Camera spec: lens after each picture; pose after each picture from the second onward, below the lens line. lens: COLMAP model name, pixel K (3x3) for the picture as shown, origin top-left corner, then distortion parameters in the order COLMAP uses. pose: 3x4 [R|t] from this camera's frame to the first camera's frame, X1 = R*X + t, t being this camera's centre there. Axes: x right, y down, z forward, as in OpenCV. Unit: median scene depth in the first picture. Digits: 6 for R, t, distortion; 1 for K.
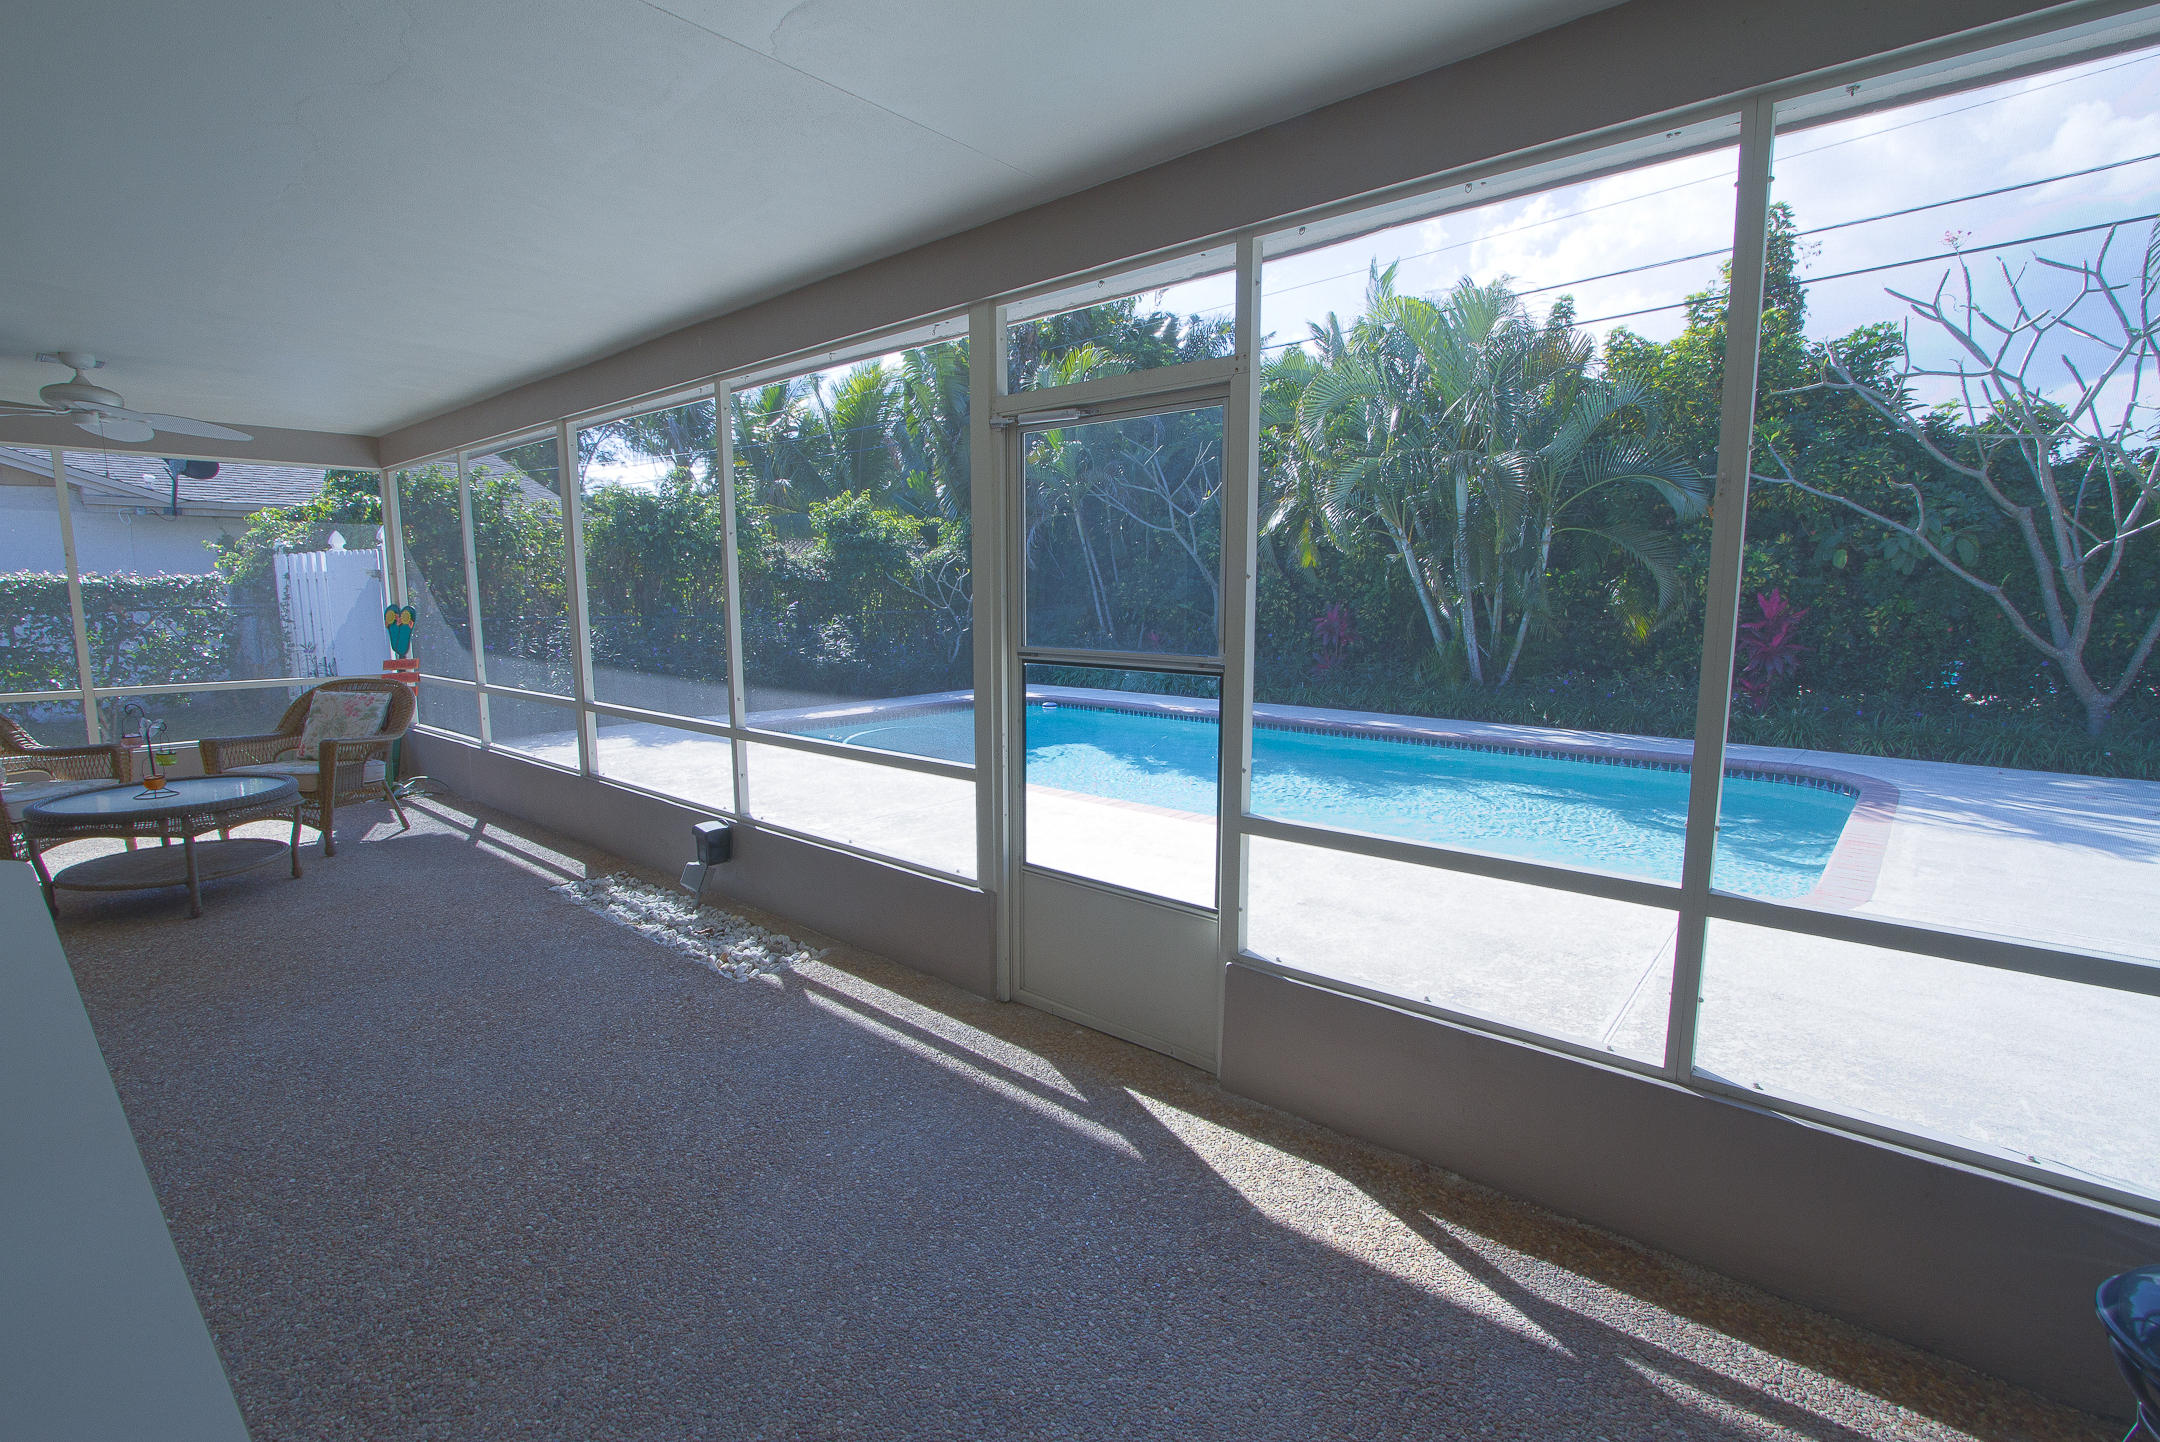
lens RADIAL K [[988.9, 0, 1068.5], [0, 988.9, 734.7], [0, 0, 1]] dist [-0.016499, -0.000109]
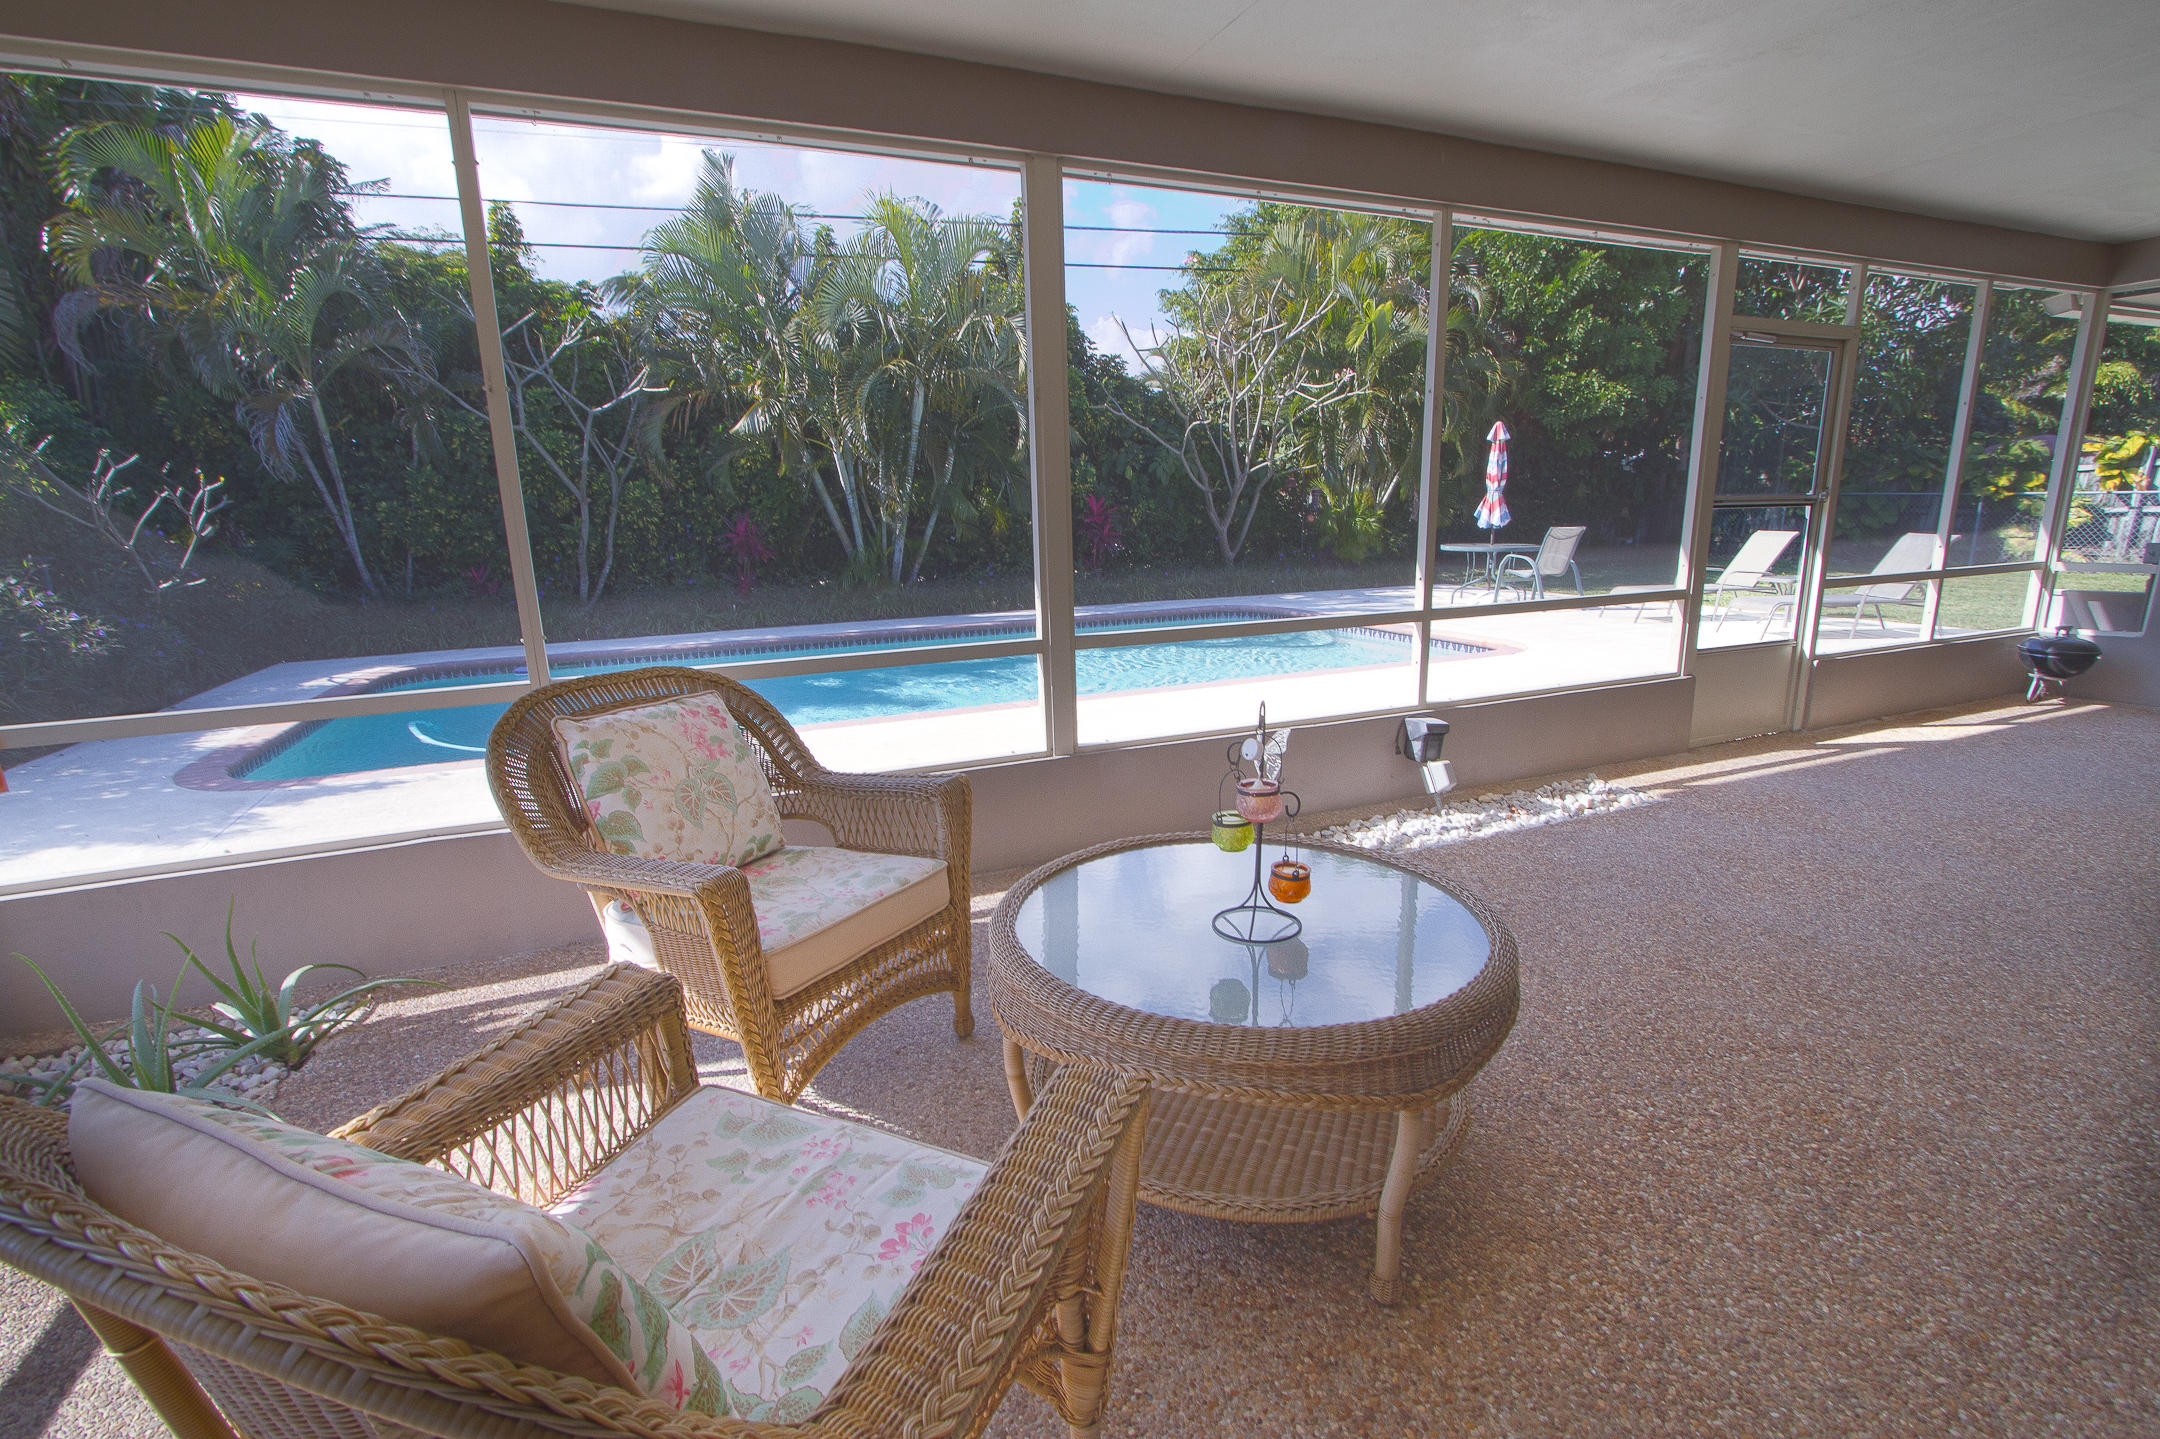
lens RADIAL K [[988.9, 0, 1068.5], [0, 988.9, 733.2], [0, 0, 1]] dist [-0.016499, -0.000109]
pose [[0.436583, -0.209002, 0.875051, -1.630786], [0.152017, 0.975794, 0.157219, -0.113206], [-0.886728, 0.064383, 0.457787, 1.090213]]
